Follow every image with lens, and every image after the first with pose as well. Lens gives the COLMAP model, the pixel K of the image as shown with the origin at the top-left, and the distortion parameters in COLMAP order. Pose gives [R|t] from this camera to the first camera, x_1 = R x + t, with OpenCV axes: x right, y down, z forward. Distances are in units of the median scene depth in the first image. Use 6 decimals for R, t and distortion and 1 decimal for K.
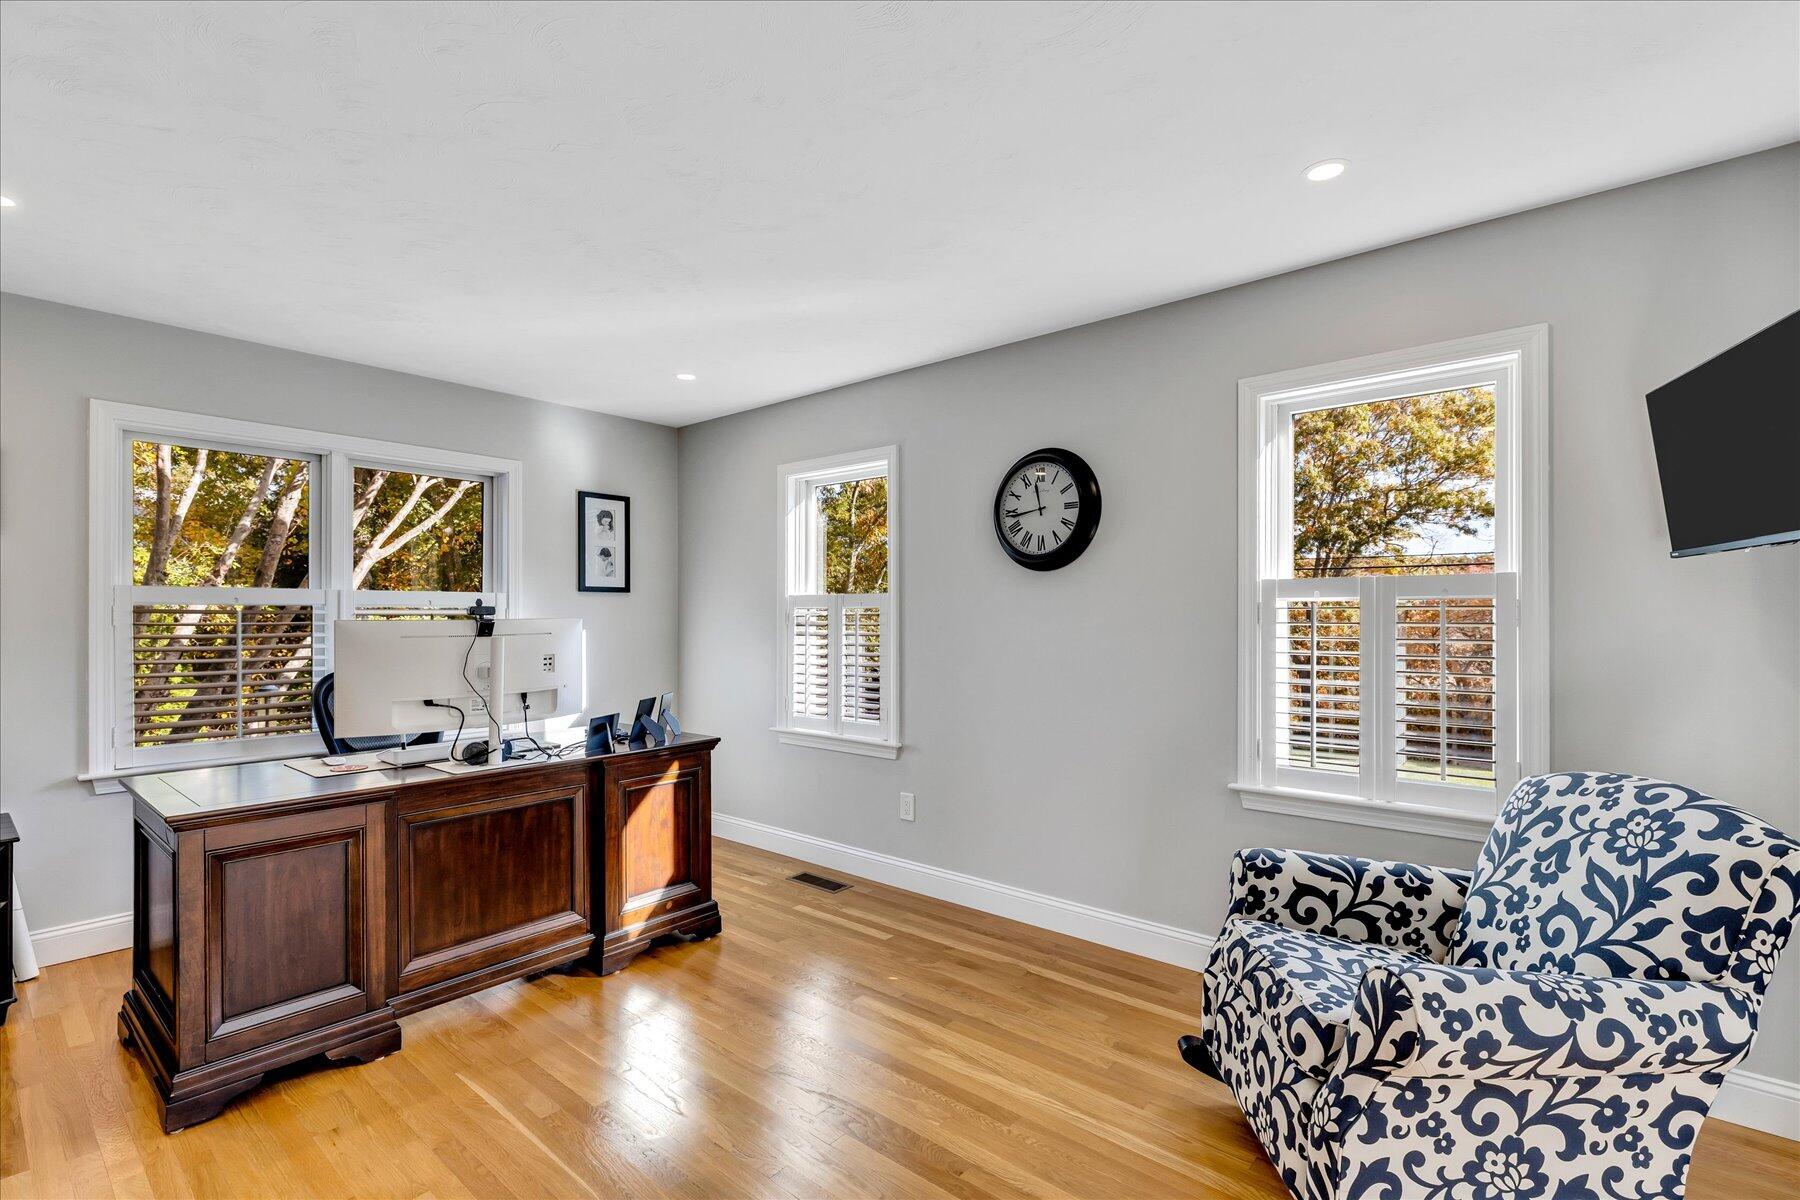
lens RADIAL K [[815.3, 0, 902.2], [0, 815.3, 608.9], [0, 0, 1]] dist [0.003257, -0.000058]
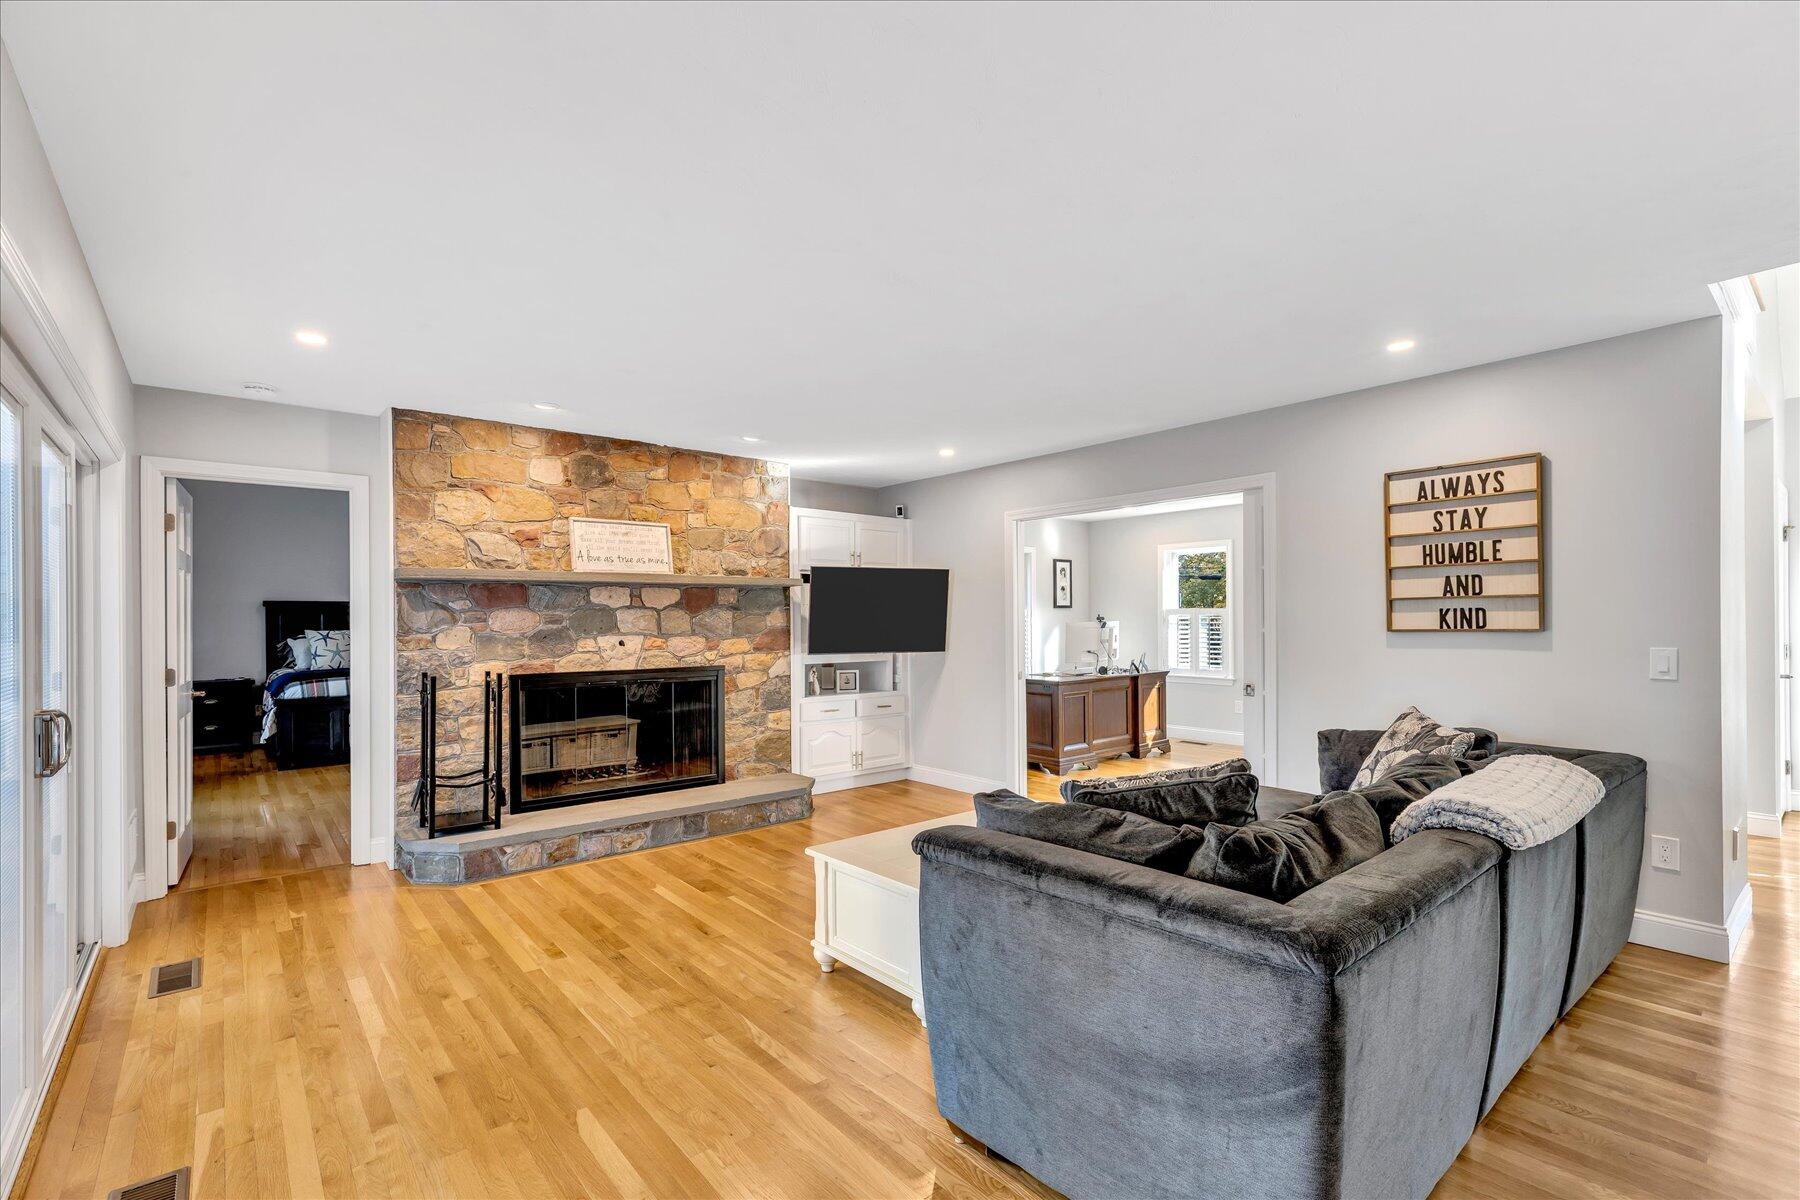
lens RADIAL K [[815.3, 0, 900.4], [0, 815.3, 609.4], [0, 0, 1]] dist [0.003257, -0.000058]
pose [[0.986803, -0.009933, -0.161622, -0.475275], [0.009765, 0.999951, -0.001833, -0.018877], [0.161633, 0.000230, 0.986851, -1.147664]]
